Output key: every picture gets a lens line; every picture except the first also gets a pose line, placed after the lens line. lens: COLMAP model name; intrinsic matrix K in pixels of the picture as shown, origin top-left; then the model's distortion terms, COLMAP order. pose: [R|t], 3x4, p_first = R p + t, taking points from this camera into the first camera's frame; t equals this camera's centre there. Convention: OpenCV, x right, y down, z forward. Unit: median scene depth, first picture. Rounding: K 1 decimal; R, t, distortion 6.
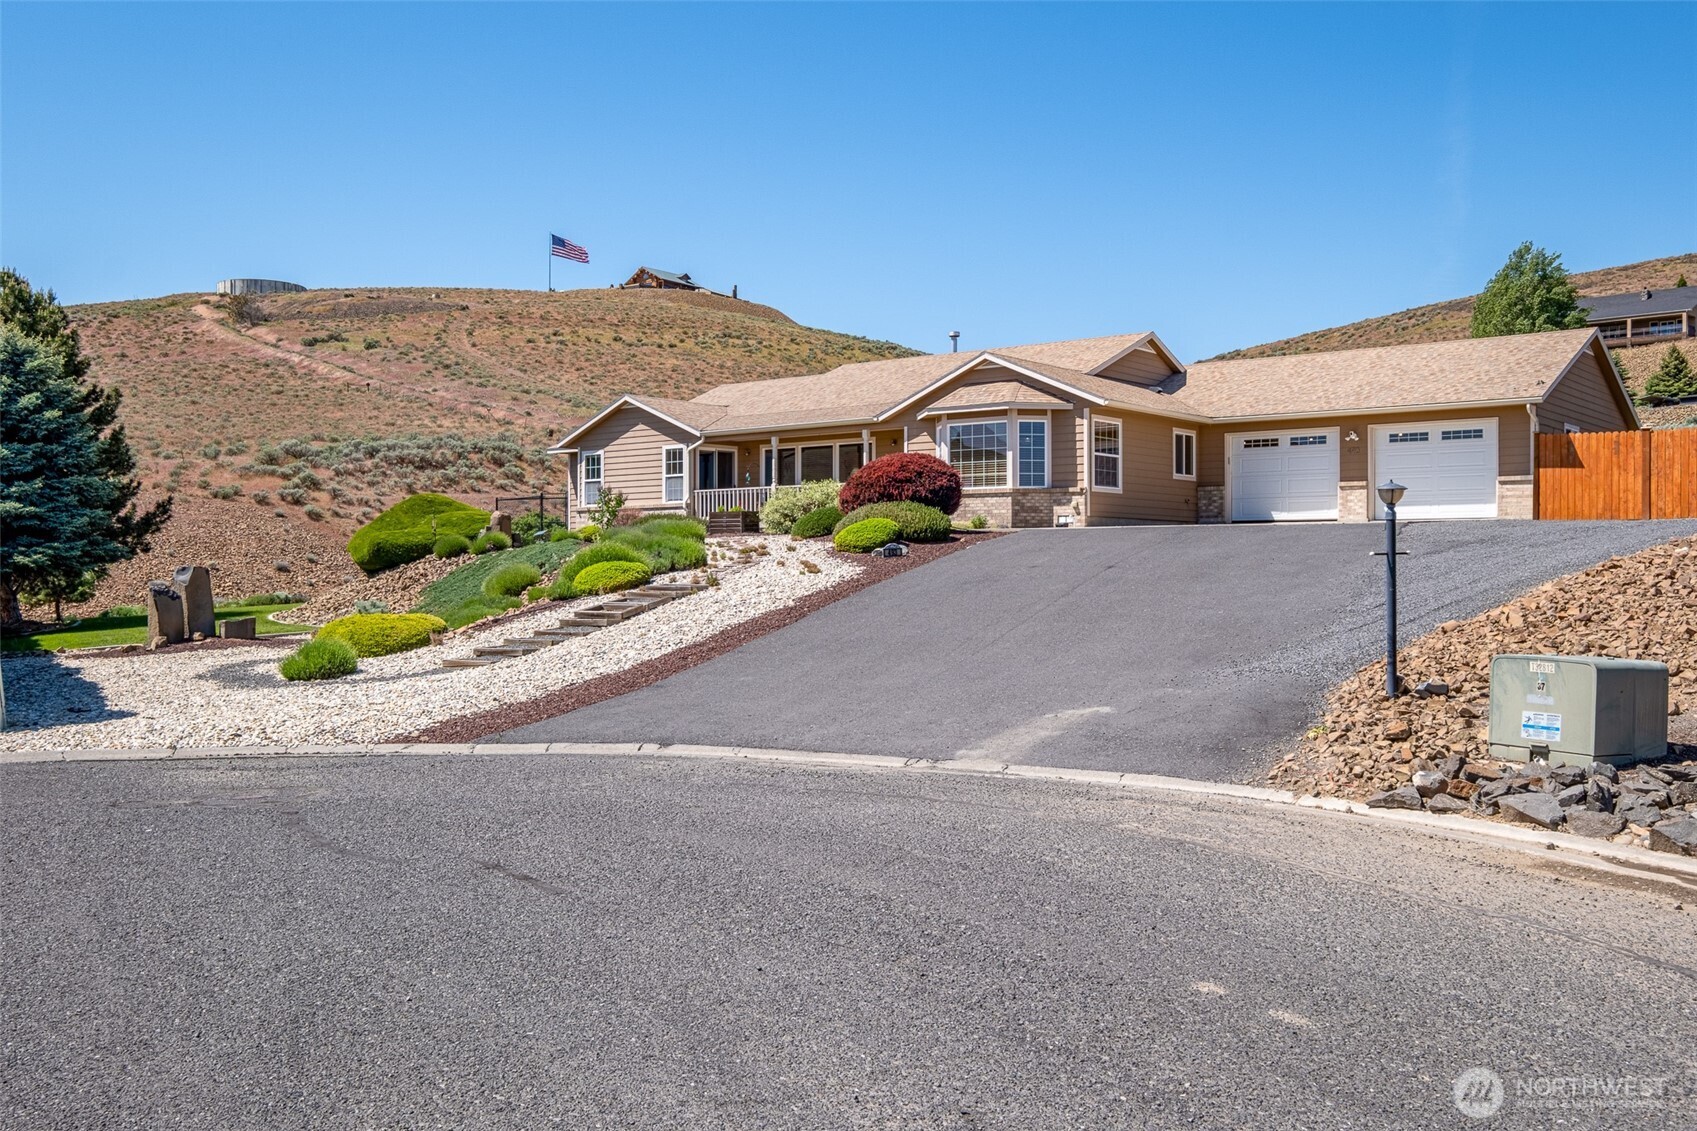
lens RADIAL K [[1599.1, 0, 848.5], [0, 1599.1, 565.5], [0, 0, 1]] dist [-0.001416, 0.000502]
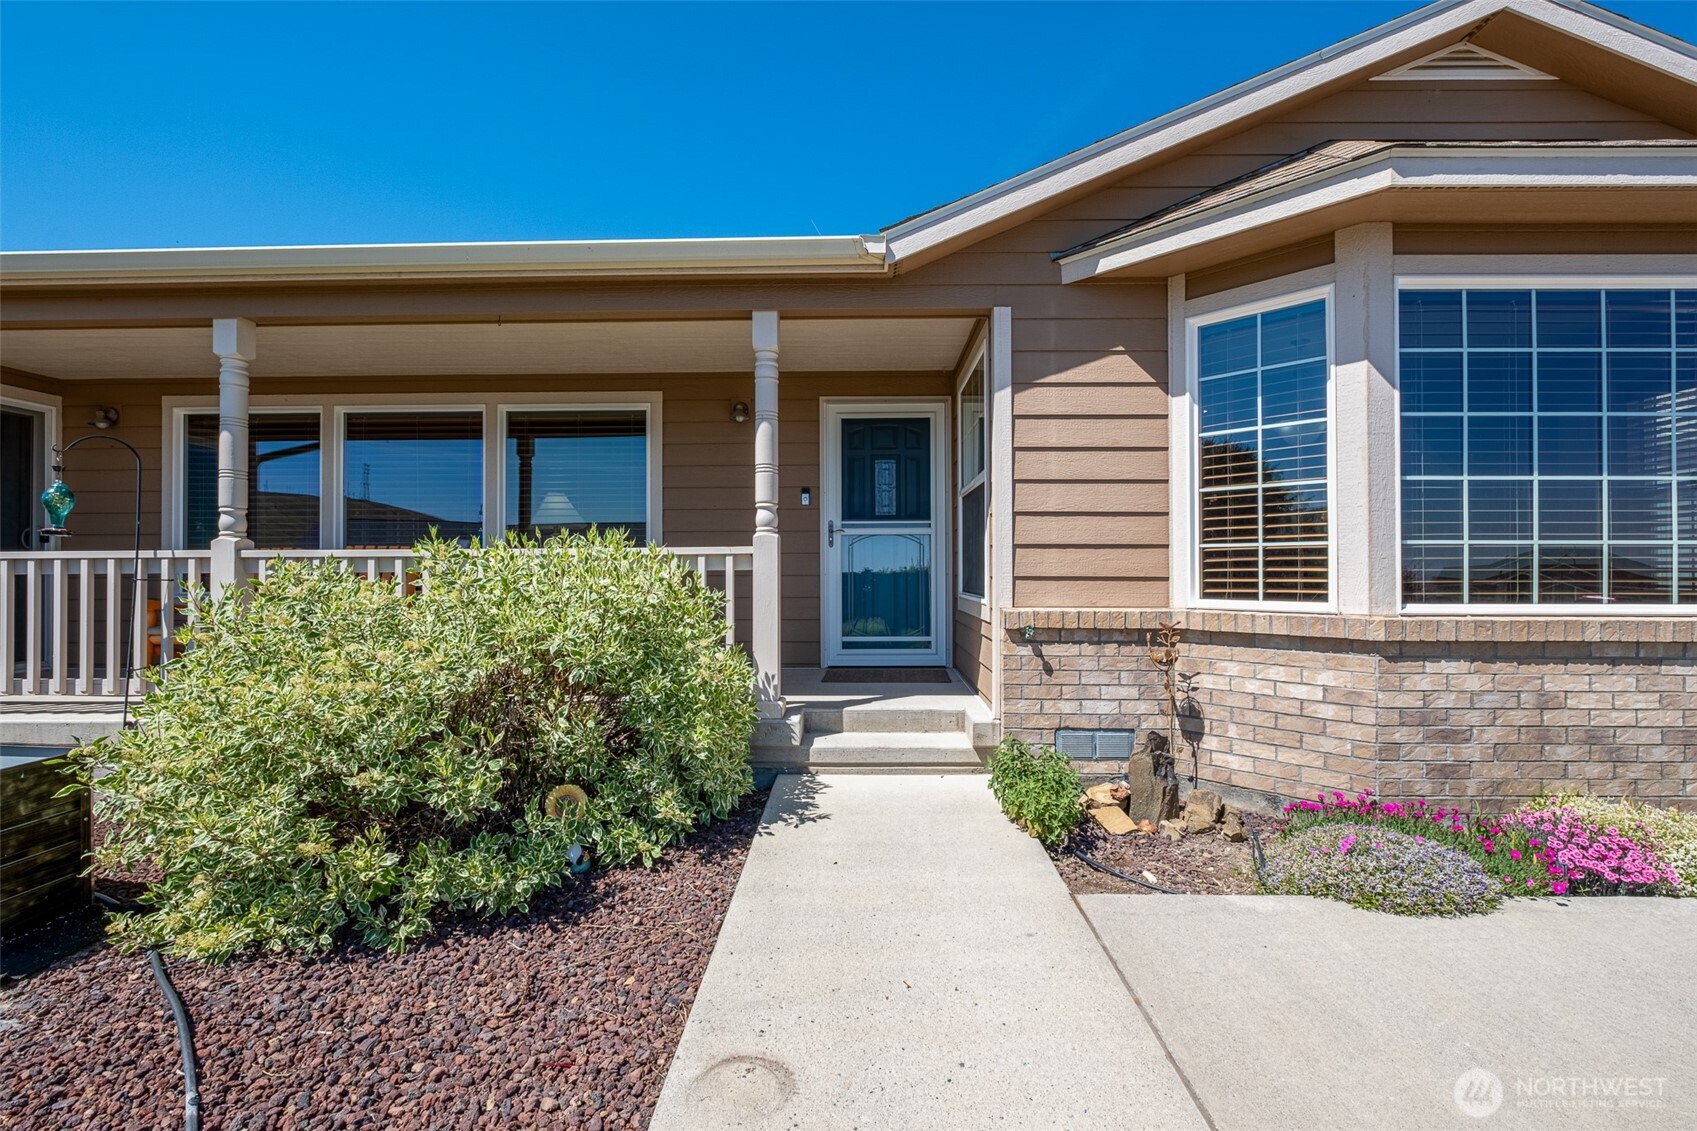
lens RADIAL K [[740.8, 0, 848.5], [0, 740.8, 565.5], [0, 0, 1]] dist [-0.002238, -0.000324]
pose [[0.793057, -0.002394, 0.609143, -0.041010], [-0.002168, 0.999975, 0.006752, -0.048902], [-0.609143, -0.006675, 0.793032, 0.869379]]
